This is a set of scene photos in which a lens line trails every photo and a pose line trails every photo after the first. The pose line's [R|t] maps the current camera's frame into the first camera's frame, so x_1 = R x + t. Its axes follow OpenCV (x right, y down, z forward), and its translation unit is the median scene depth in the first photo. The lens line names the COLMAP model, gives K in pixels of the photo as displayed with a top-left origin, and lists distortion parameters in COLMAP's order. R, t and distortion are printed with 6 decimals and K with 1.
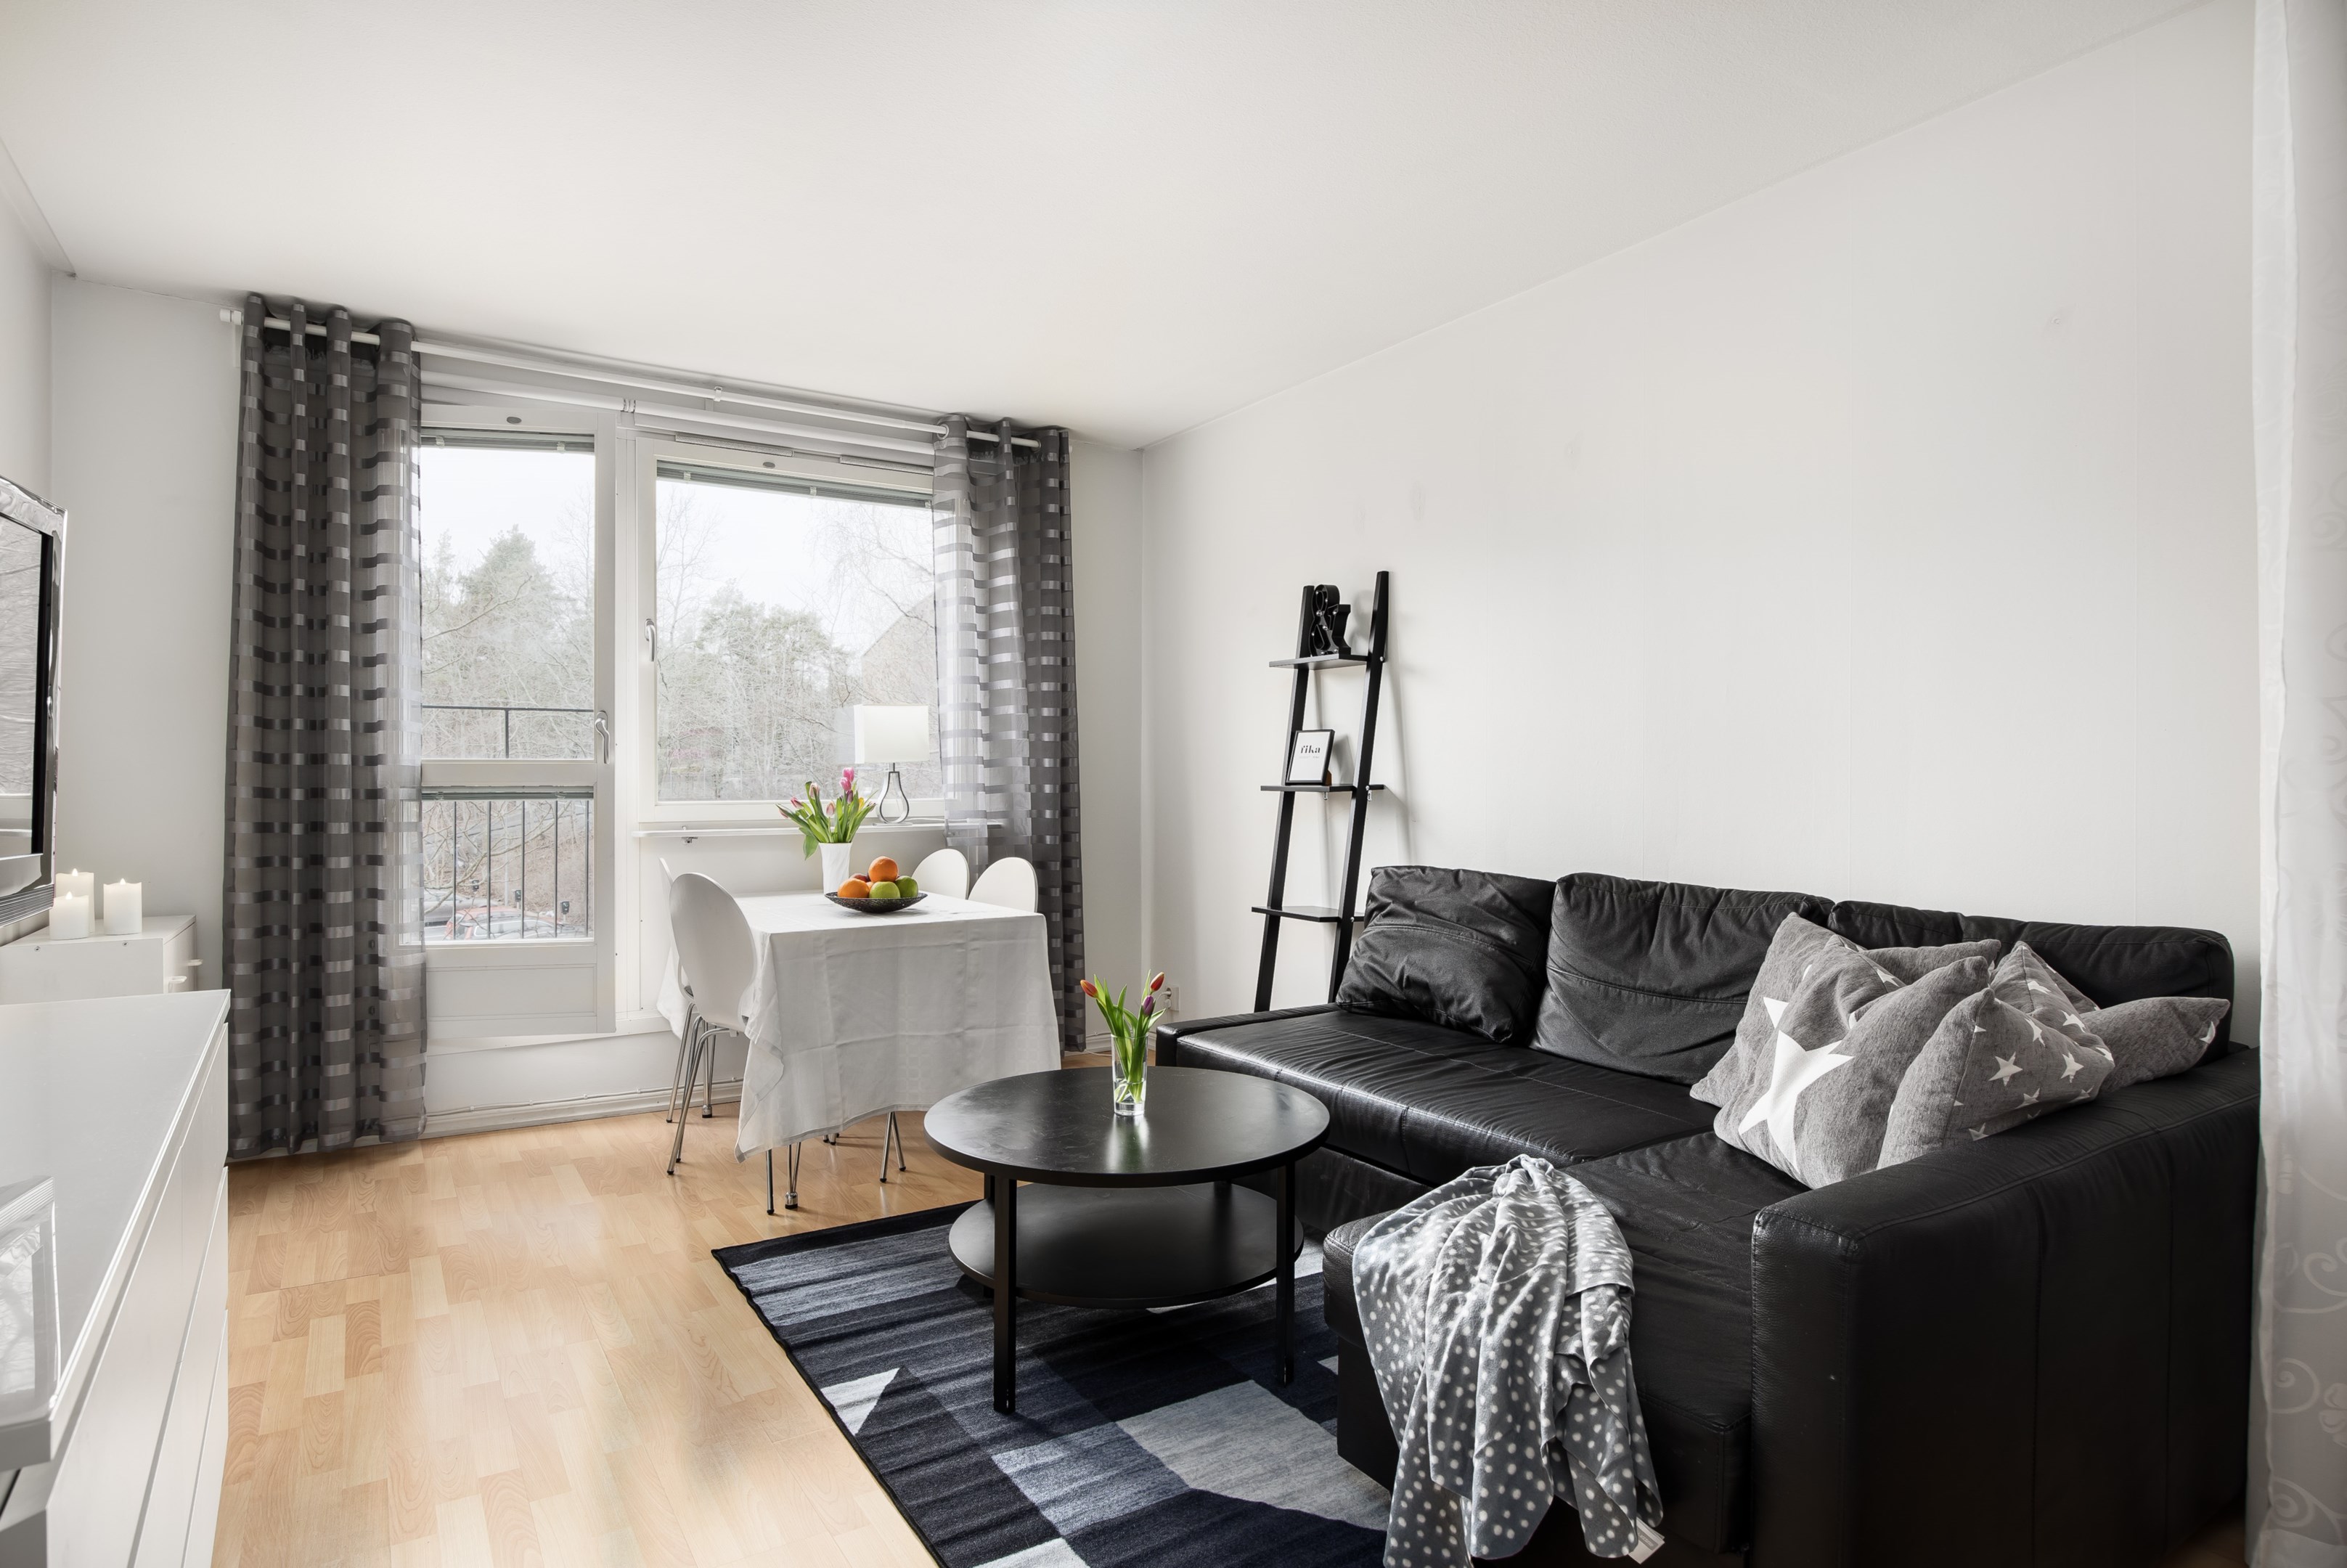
lens RADIAL K [[1260.7, 0, 1168.7], [0, 1260.7, 775.2], [0, 0, 1]] dist [-0.006018, 0.000266]
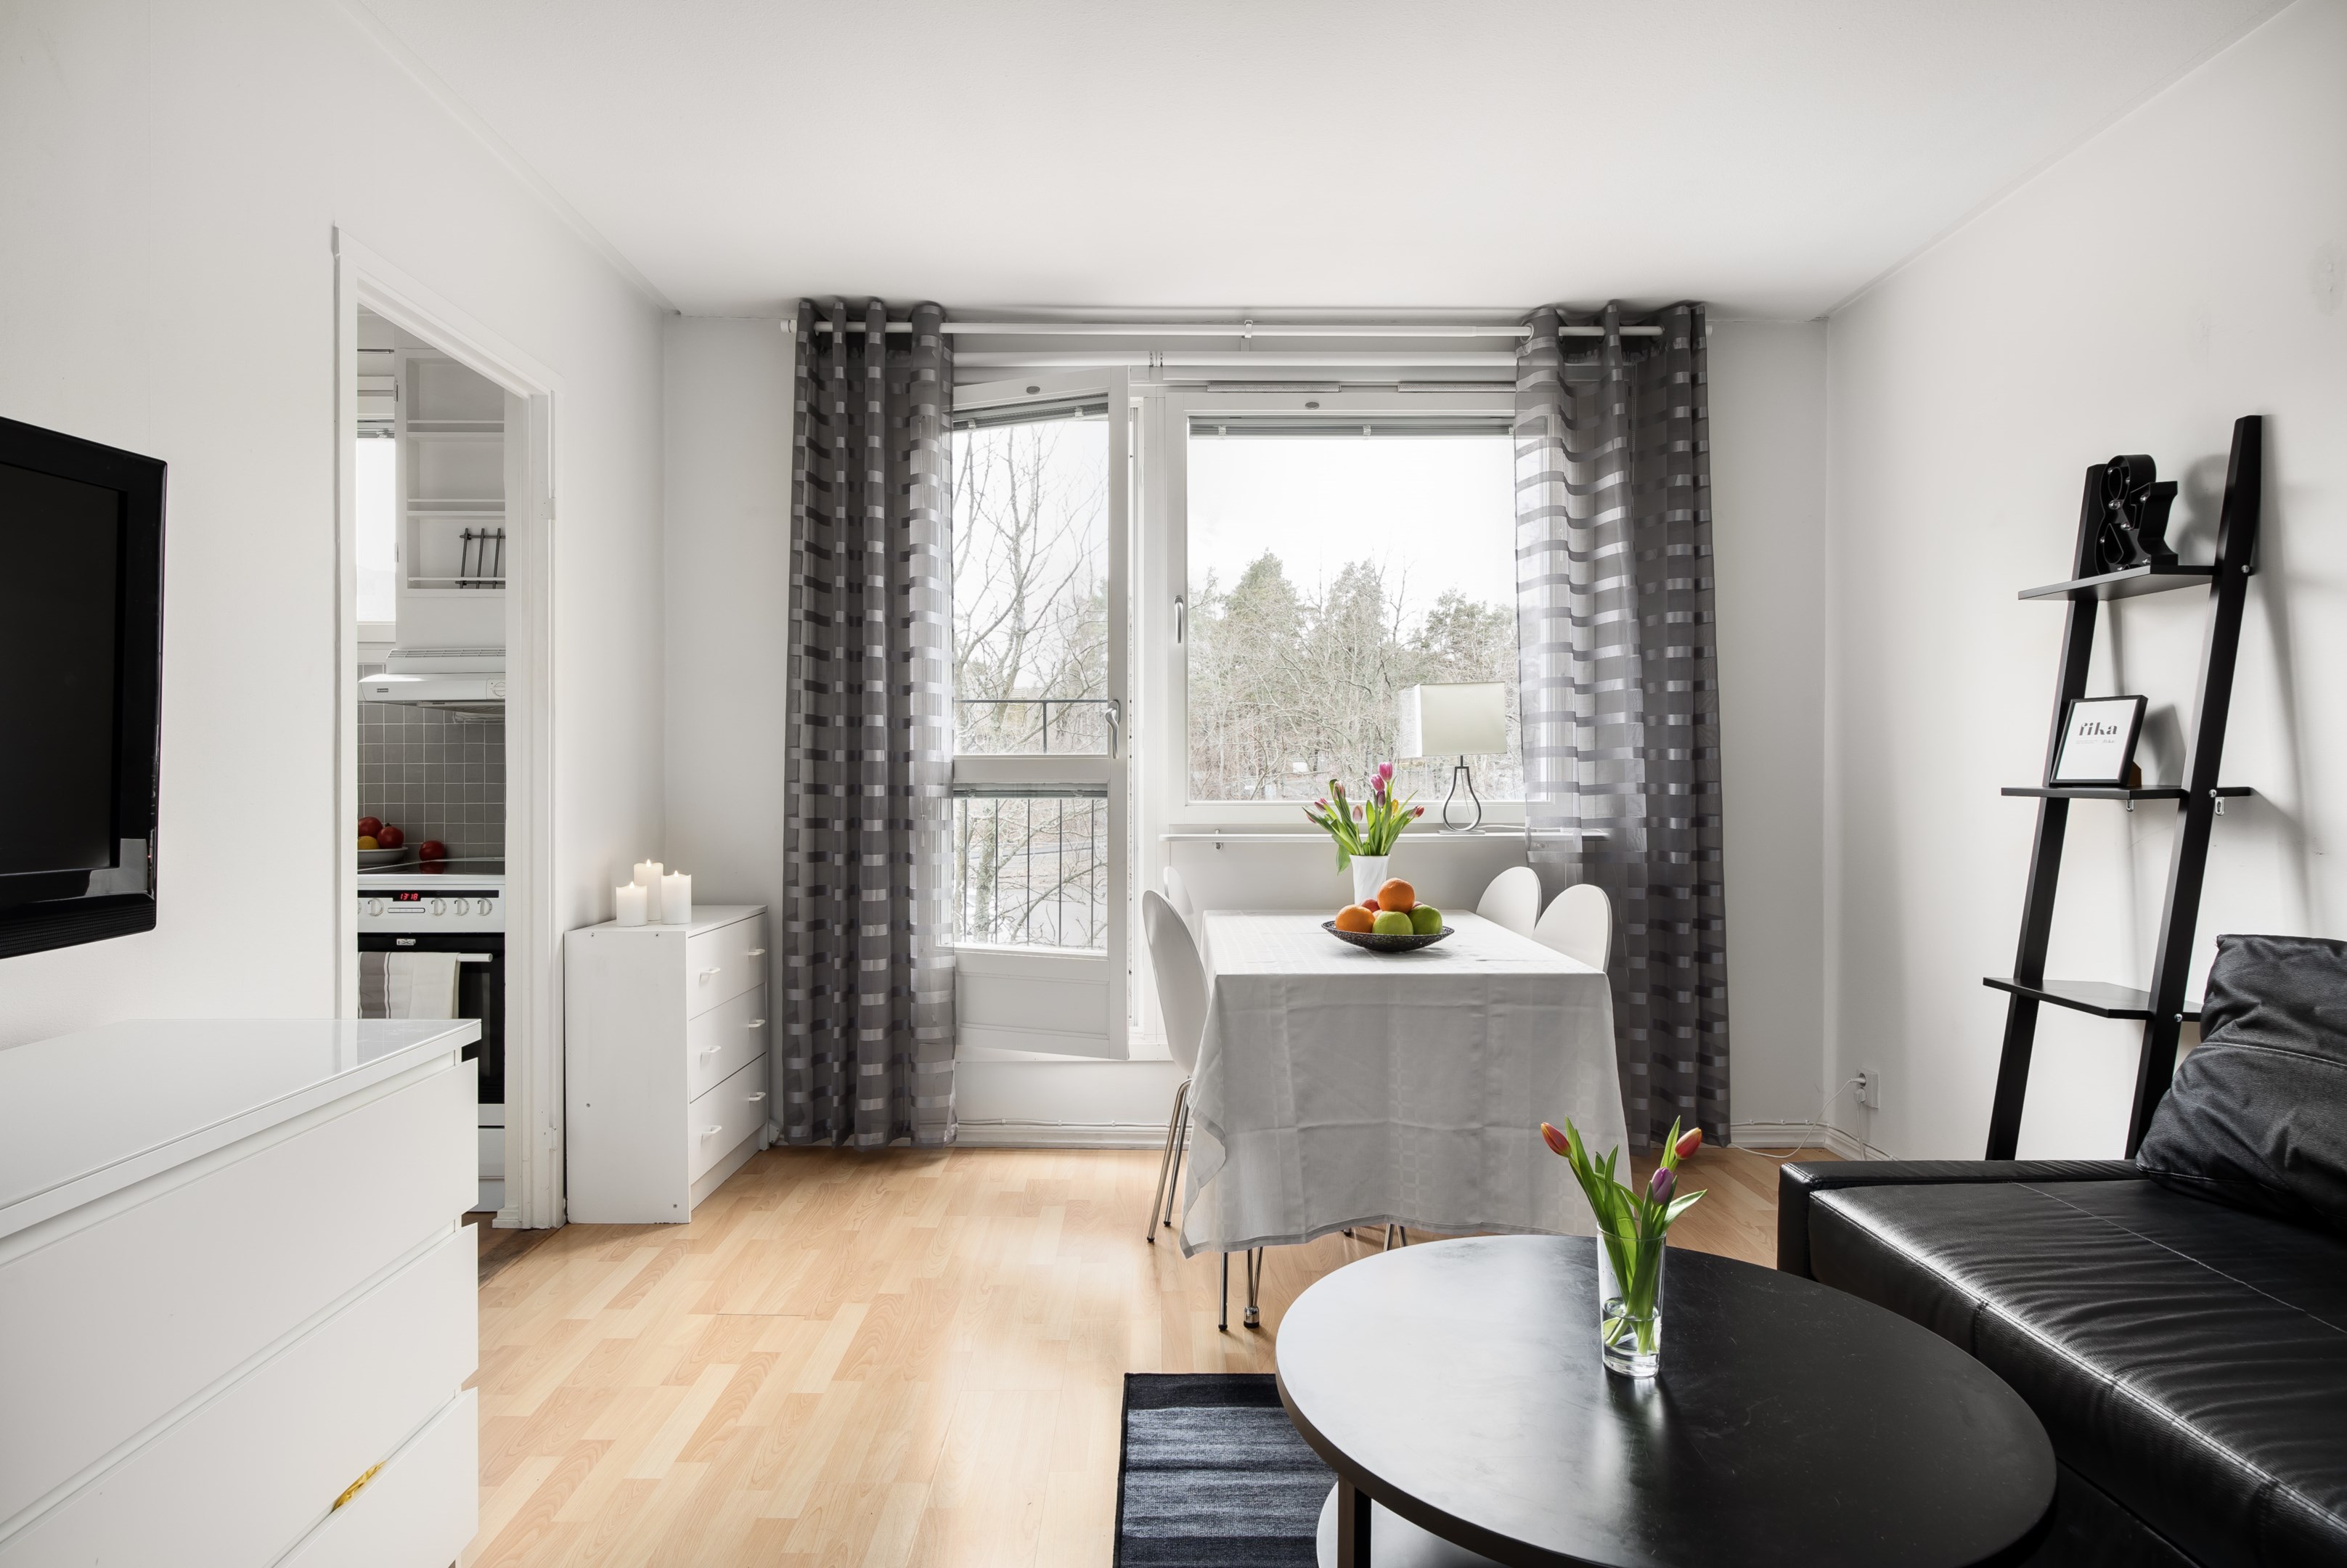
lens RADIAL K [[1260.7, 0, 1168.7], [0, 1260.7, 775.2], [0, 0, 1]] dist [-0.006018, 0.000266]
pose [[0.845985, 0.001083, -0.533206, 0.058690], [0.001027, 0.999993, 0.003661, -0.000683], [0.533206, -0.003645, 0.845978, 0.252853]]
